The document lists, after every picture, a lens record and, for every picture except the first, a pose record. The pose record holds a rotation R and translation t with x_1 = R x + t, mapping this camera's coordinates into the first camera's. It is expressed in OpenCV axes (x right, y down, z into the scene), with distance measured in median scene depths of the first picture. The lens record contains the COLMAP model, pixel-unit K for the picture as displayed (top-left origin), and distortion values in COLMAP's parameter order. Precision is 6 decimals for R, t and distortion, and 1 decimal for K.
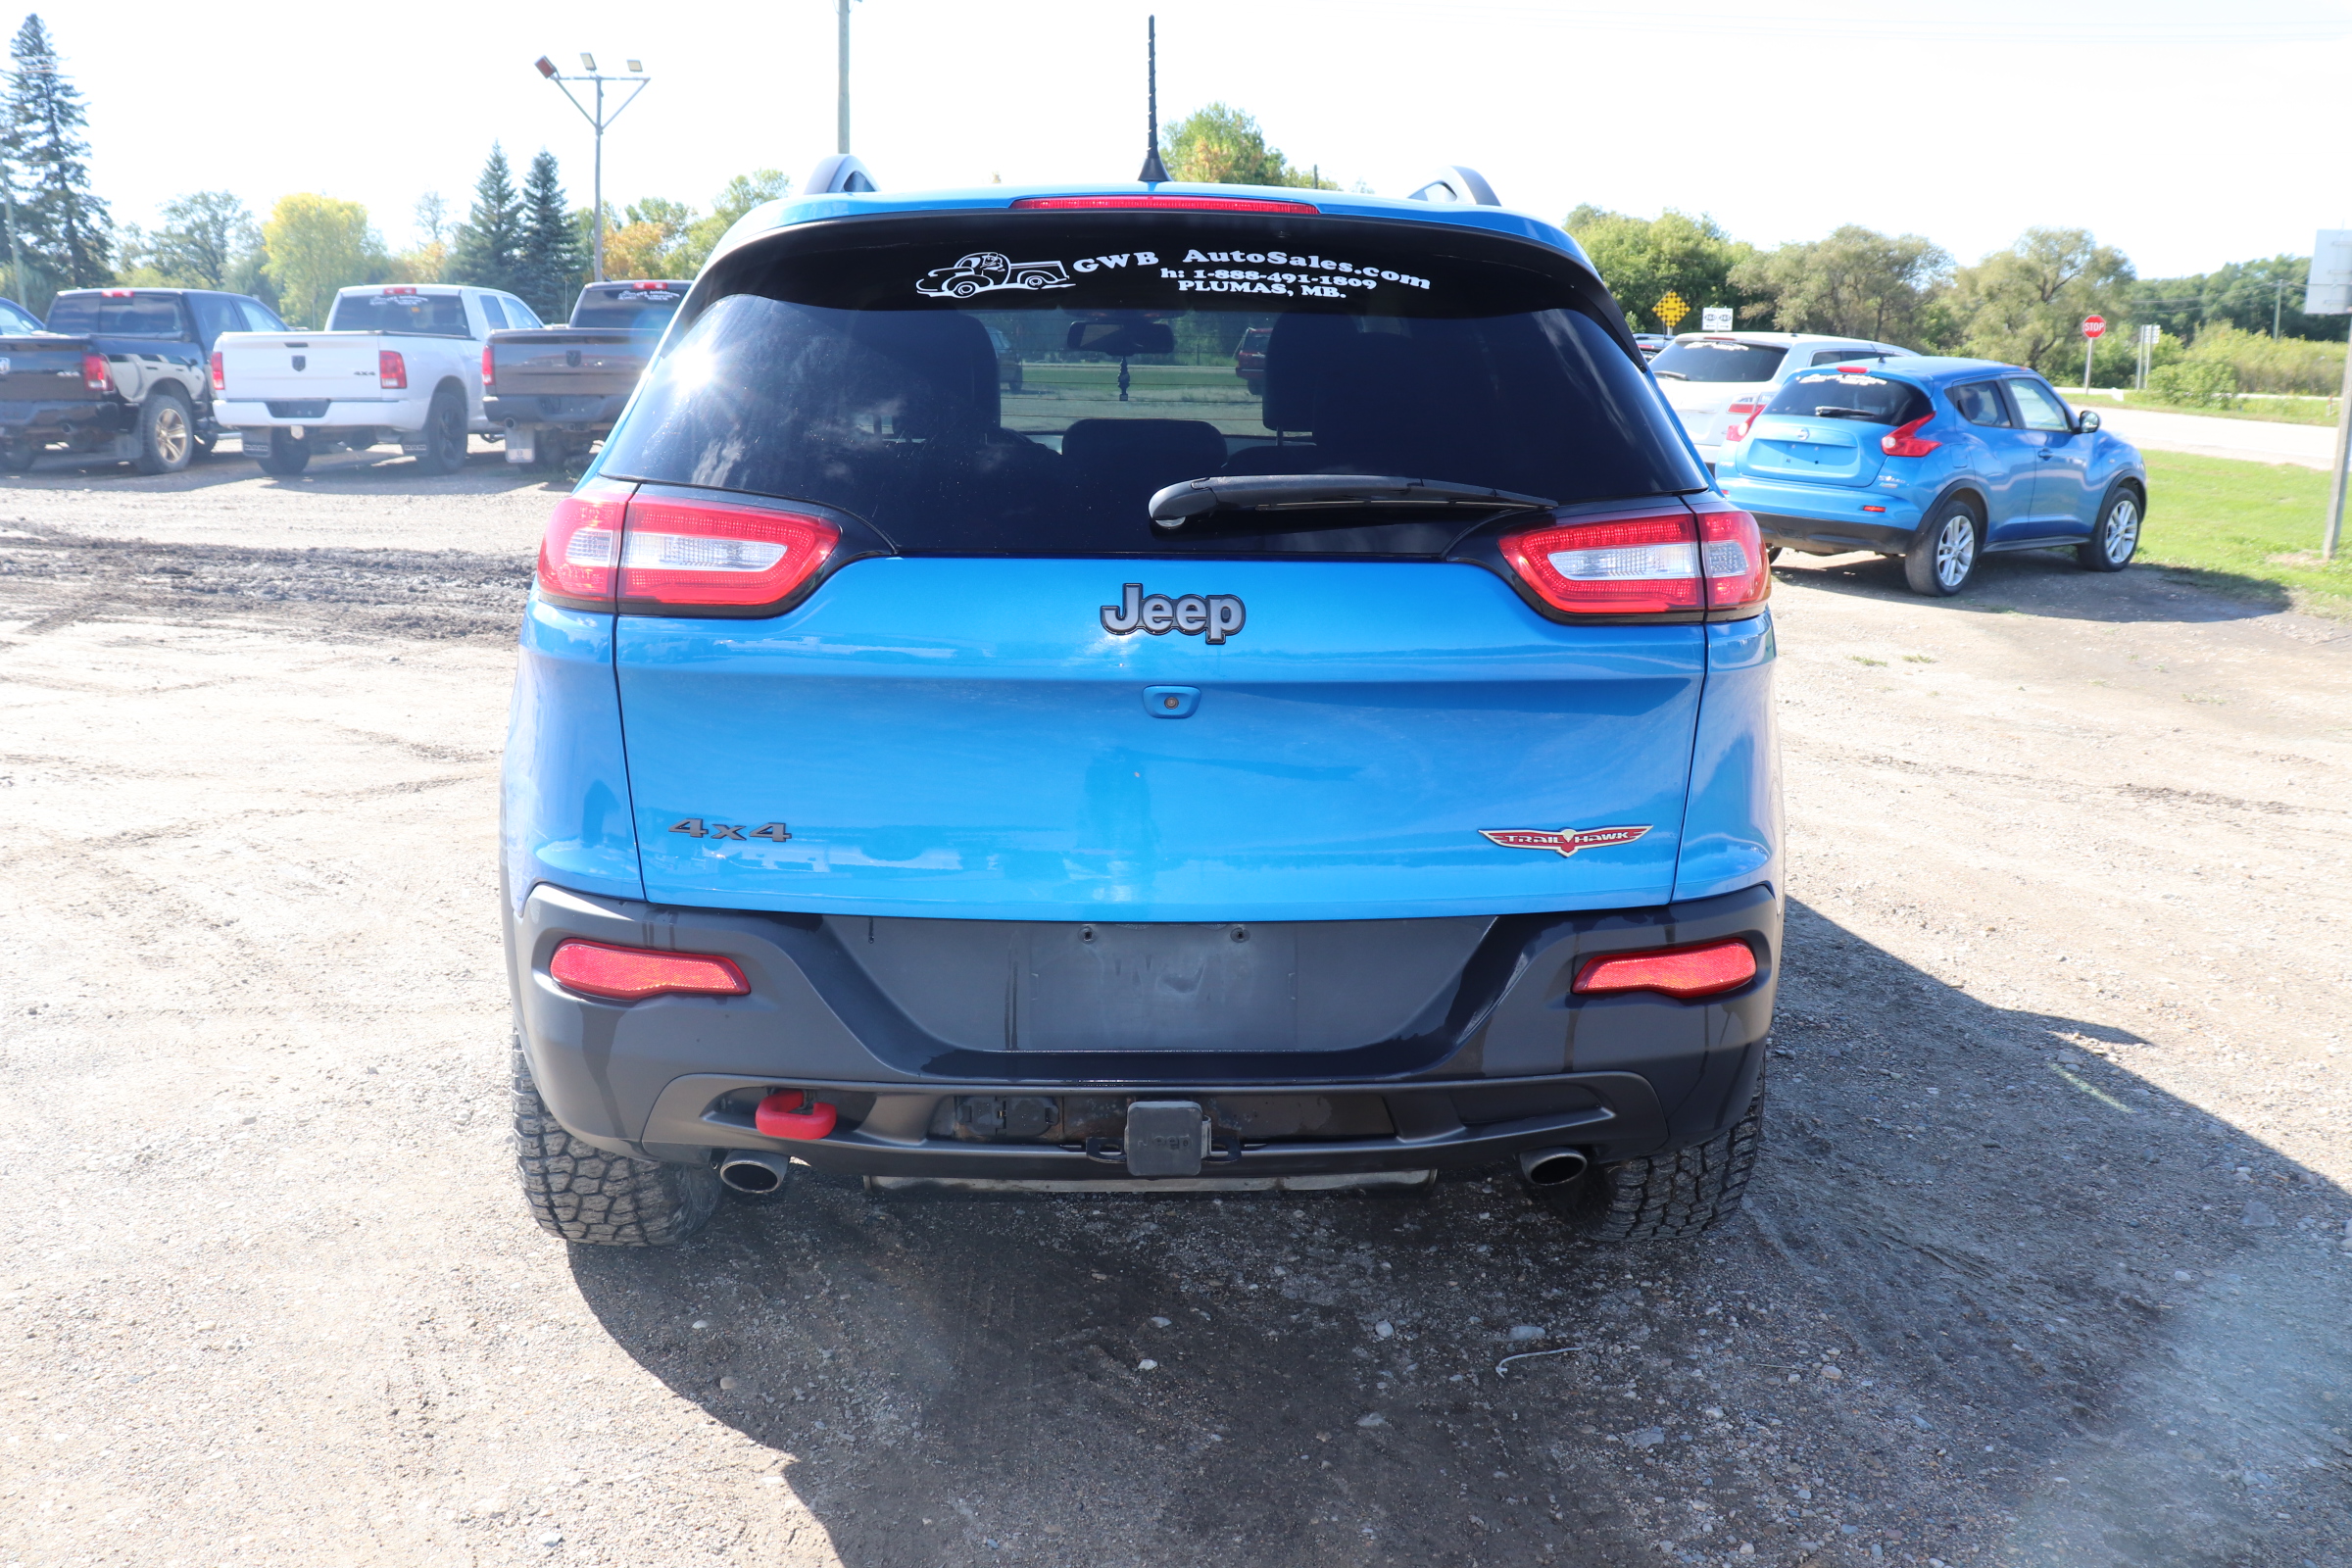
lens RADIAL K [[1938.3, 0, 1178.8], [0, 1938.3, 756.4], [0, 0, 1]] dist [-0.174924, 0.161416]
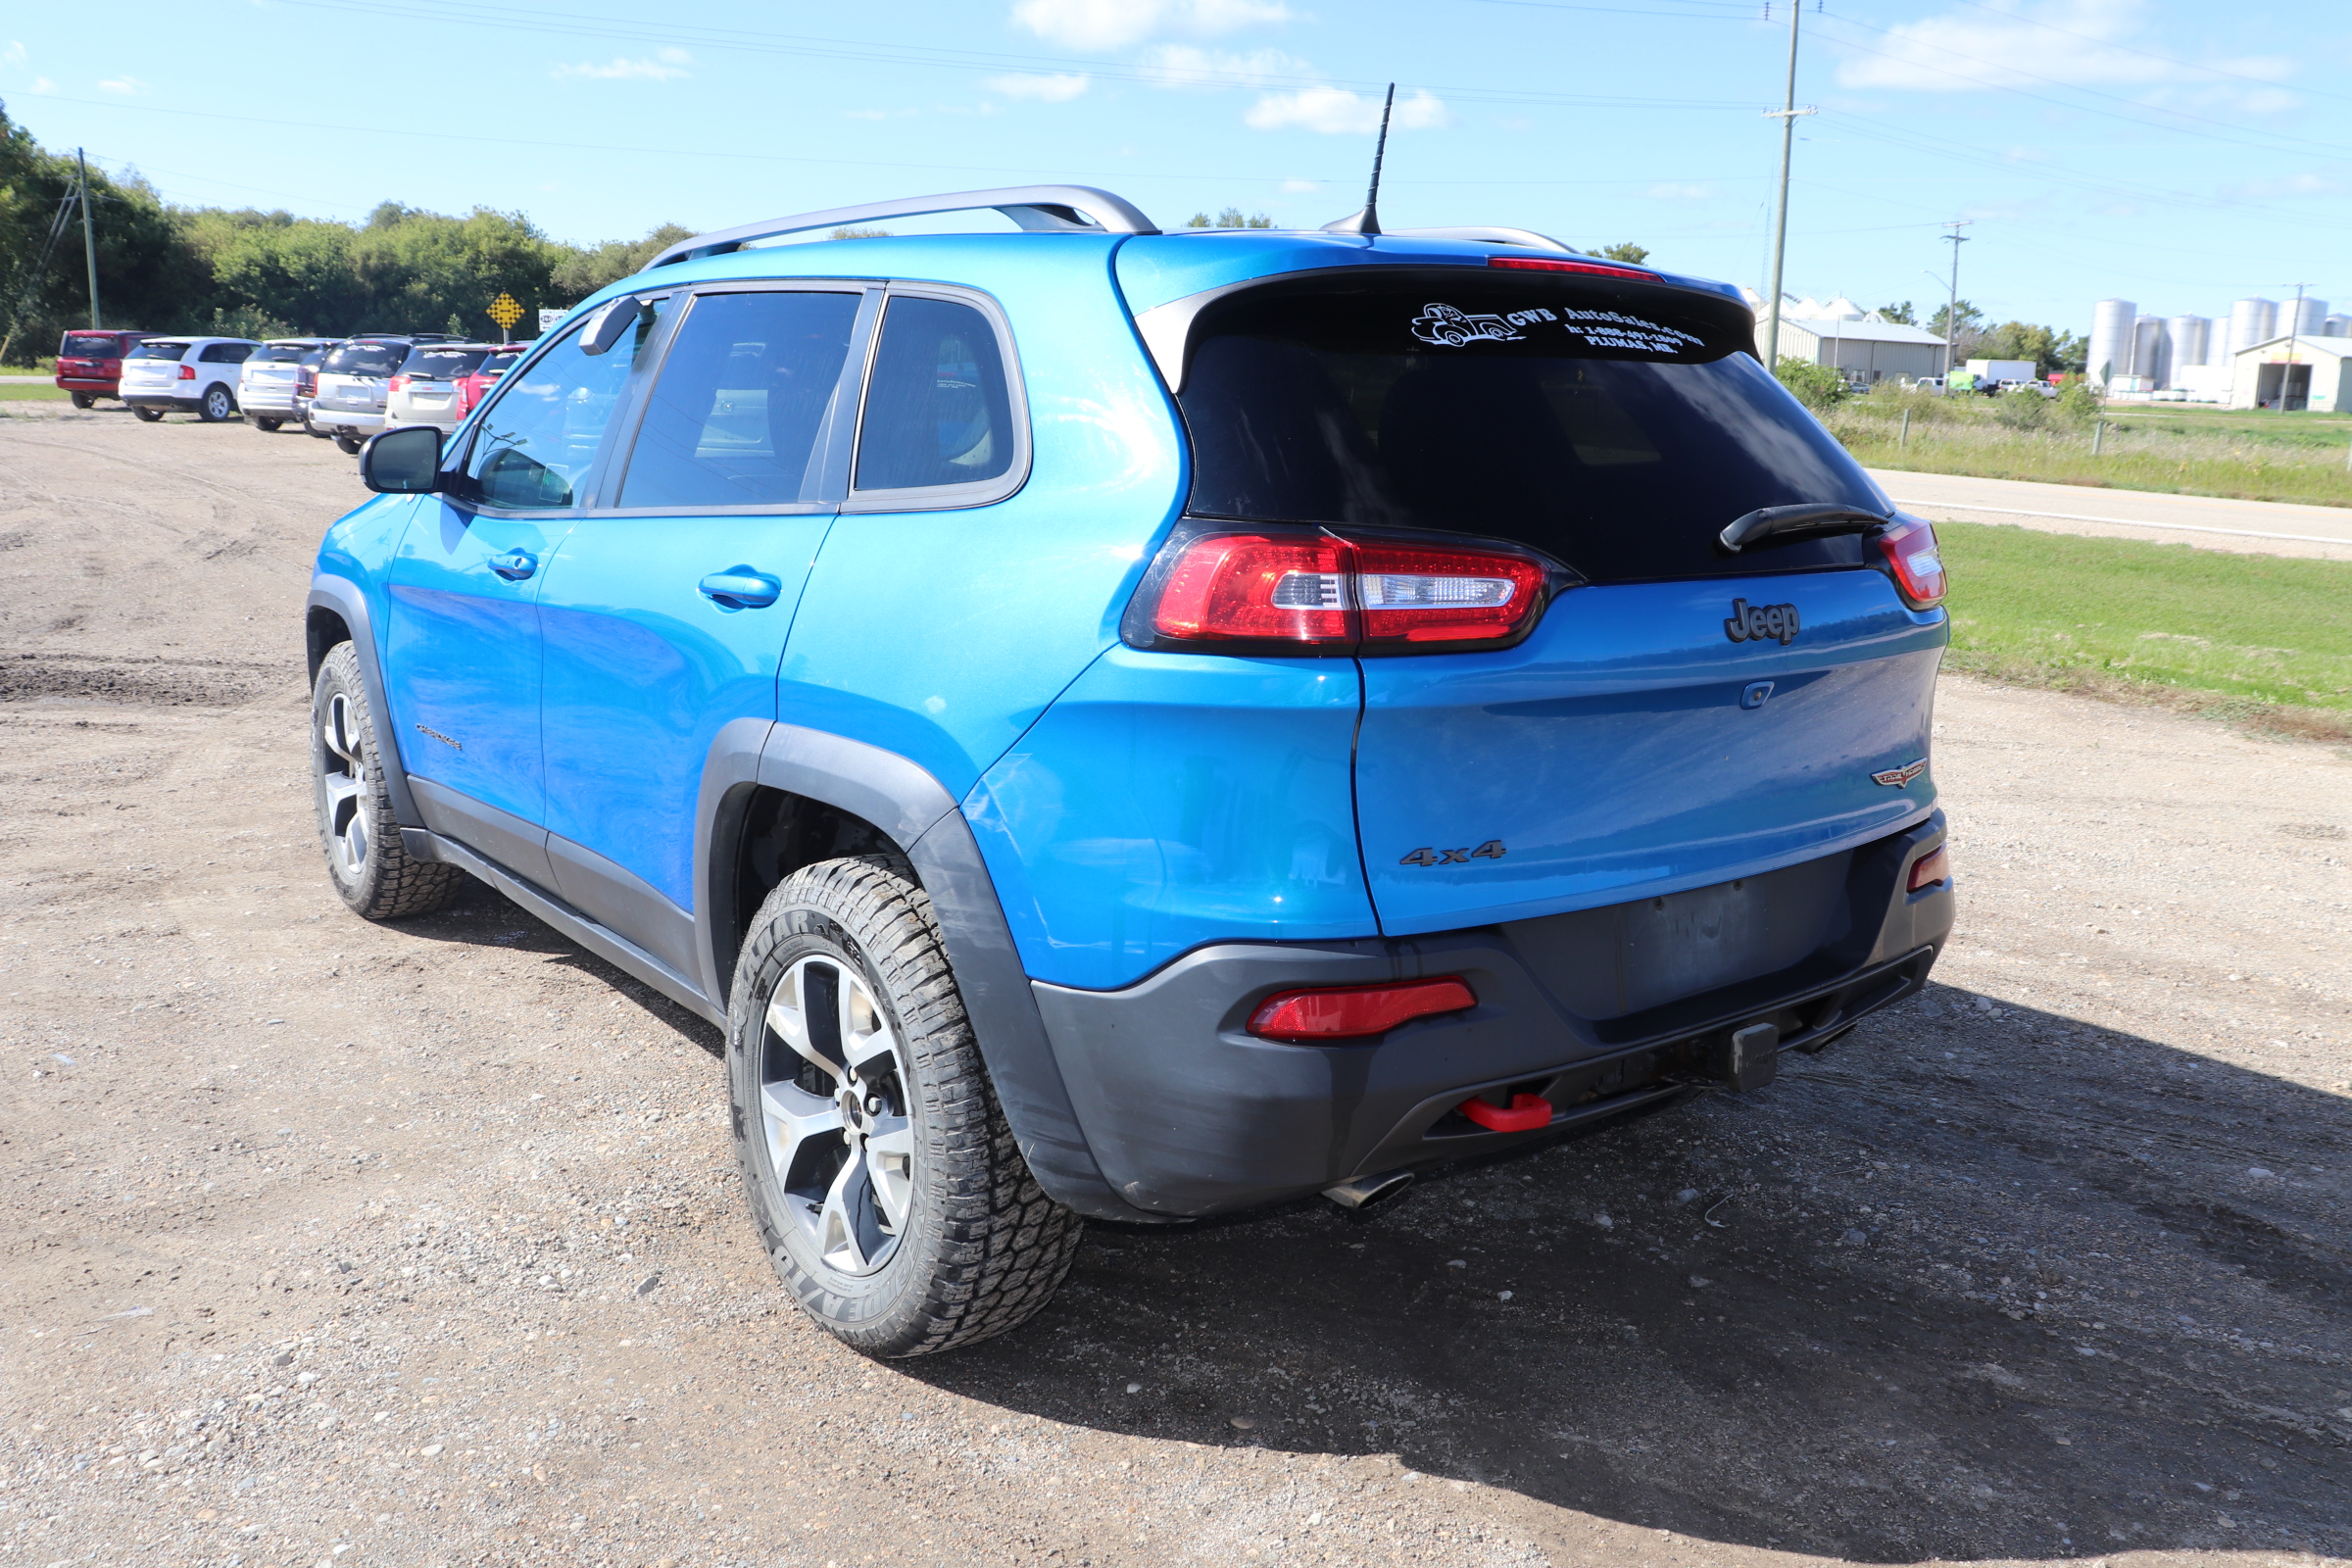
lens RADIAL K [[1955.7, 0, 1176.0], [0, 1955.7, 784.0], [0, 0, 1]] dist [-0.186519, 0.183774]
pose [[0.817752, -0.115204, 0.563923, -0.052893], [0.107989, 0.993074, 0.046280, -0.003625], [-0.565349, 0.023052, 0.824530, 0.011501]]
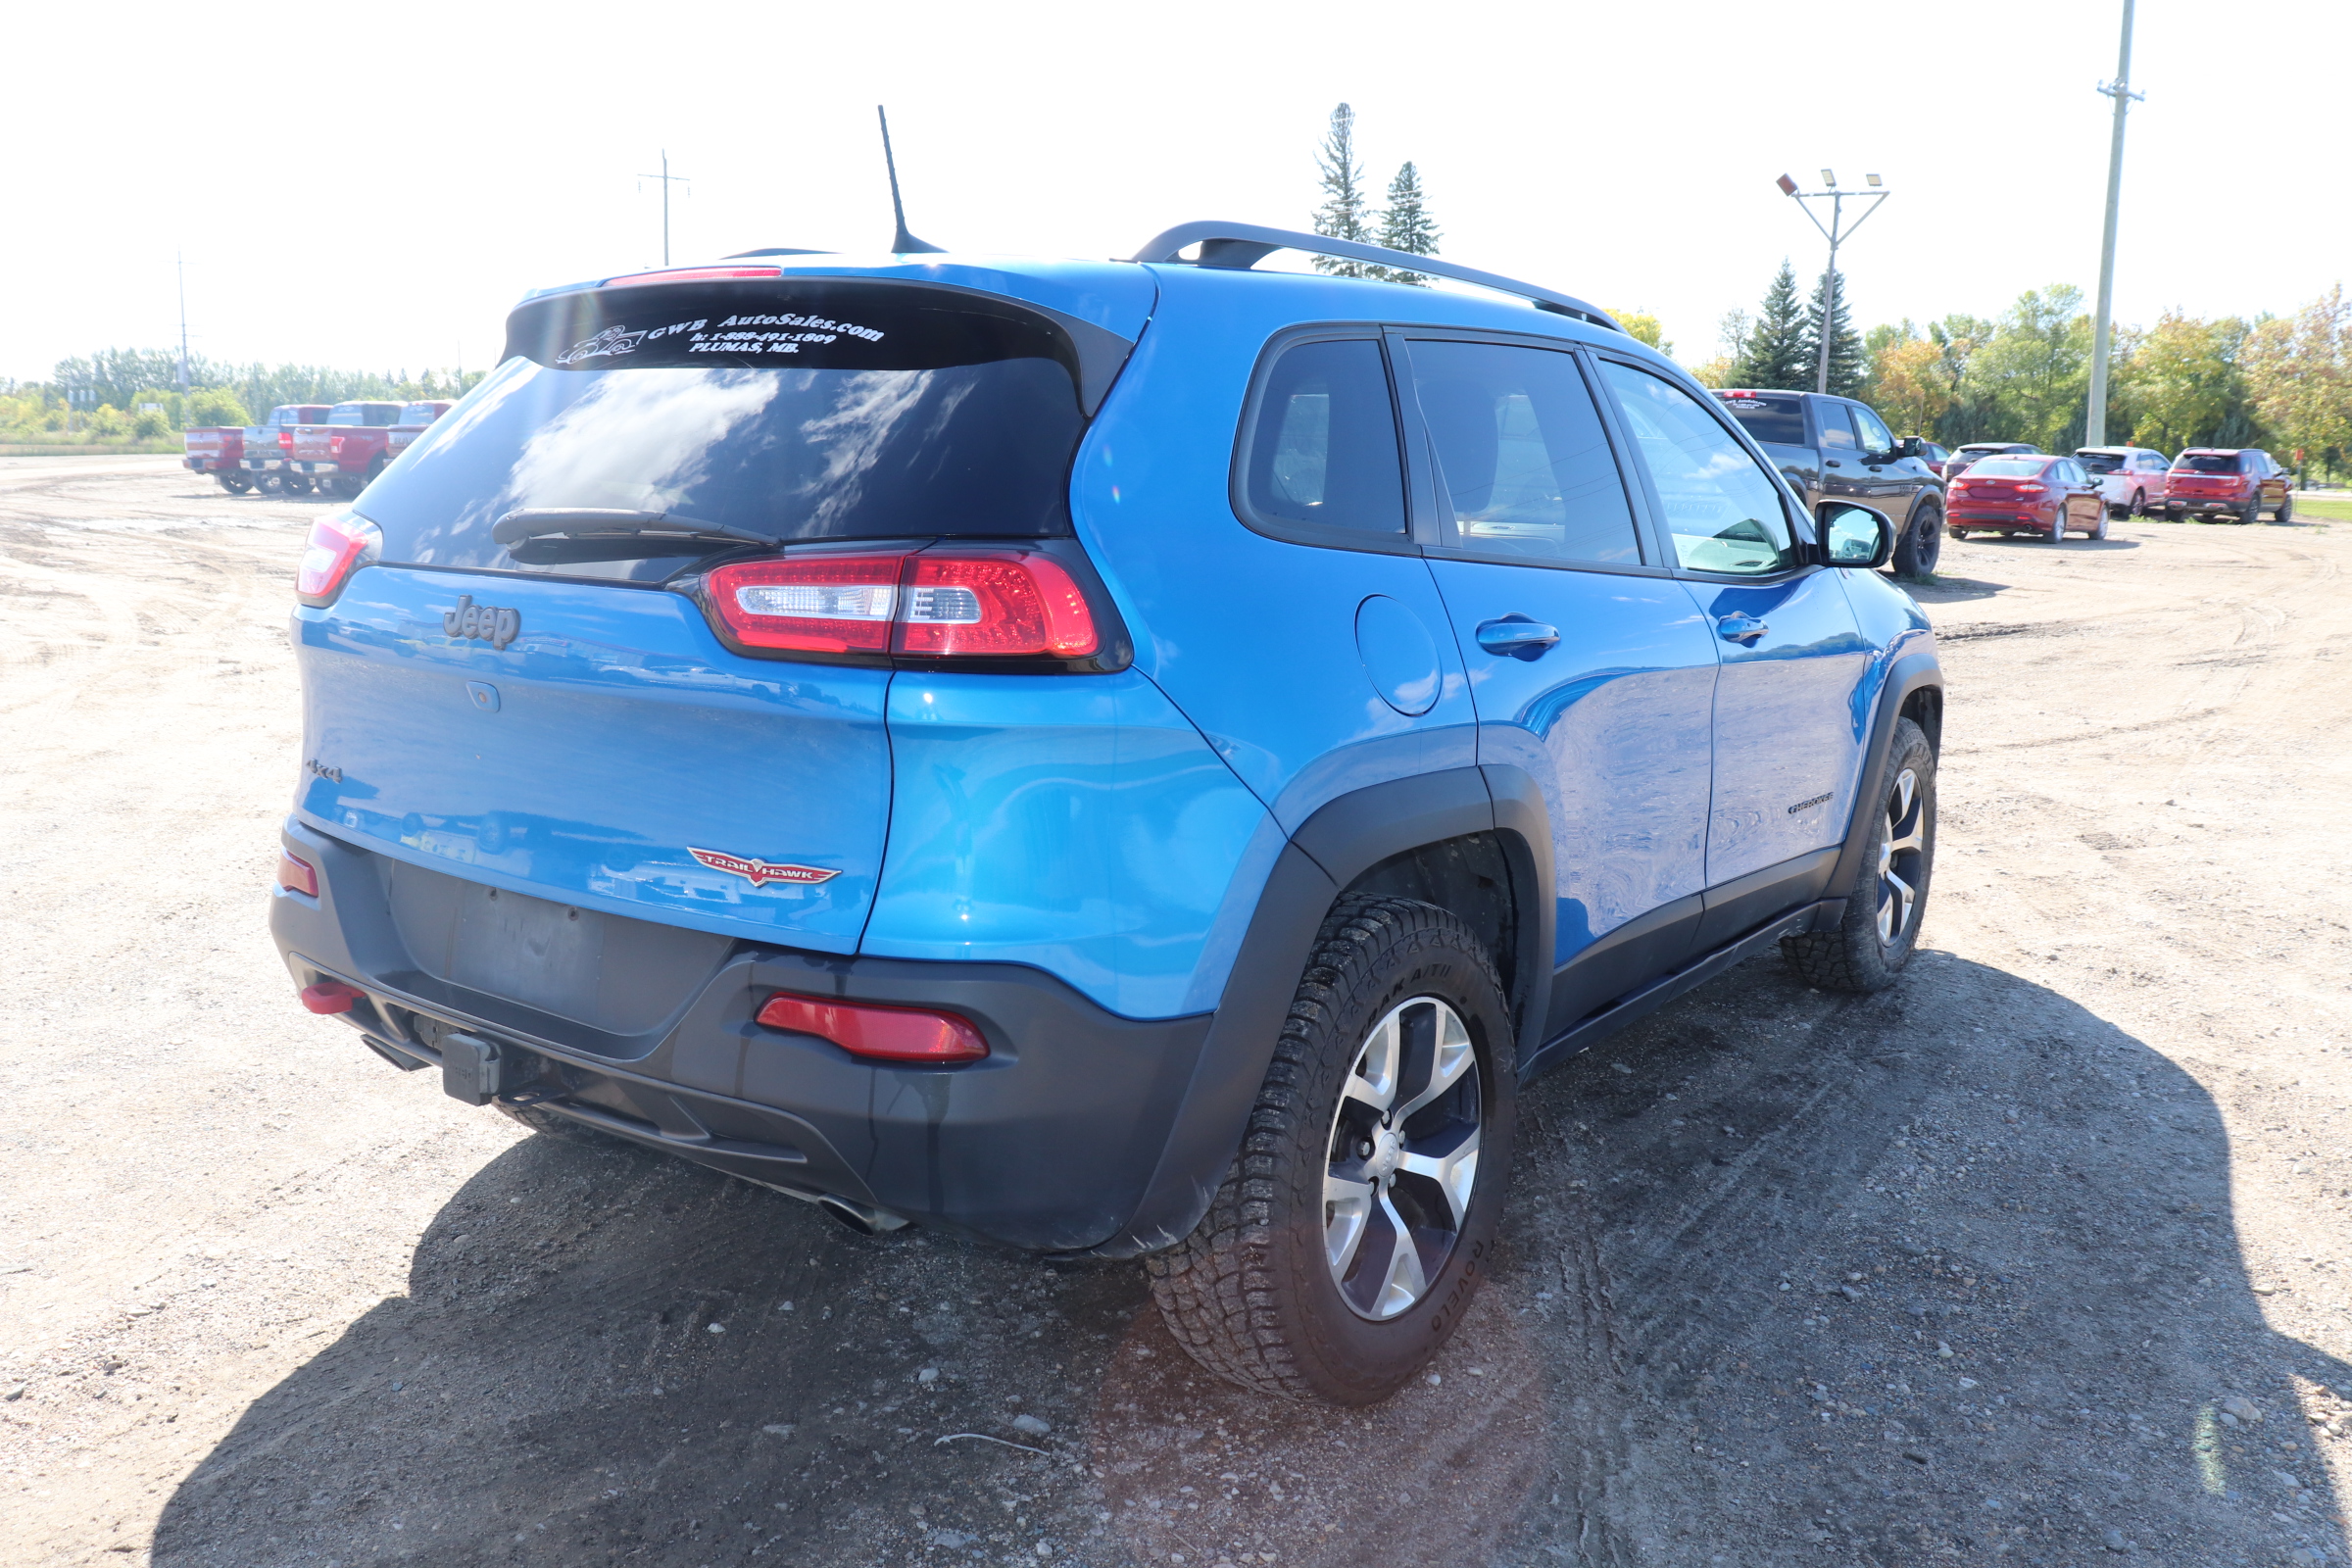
lens RADIAL K [[1938.3, 0, 1178.8], [0, 1938.3, 756.4], [0, 0, 1]] dist [-0.174924, 0.161416]
pose [[0.787101, 0.102191, -0.608300, 0.055698], [-0.138249, 0.990318, -0.012518, -0.001916], [0.601132, 0.093950, 0.793608, 0.018159]]
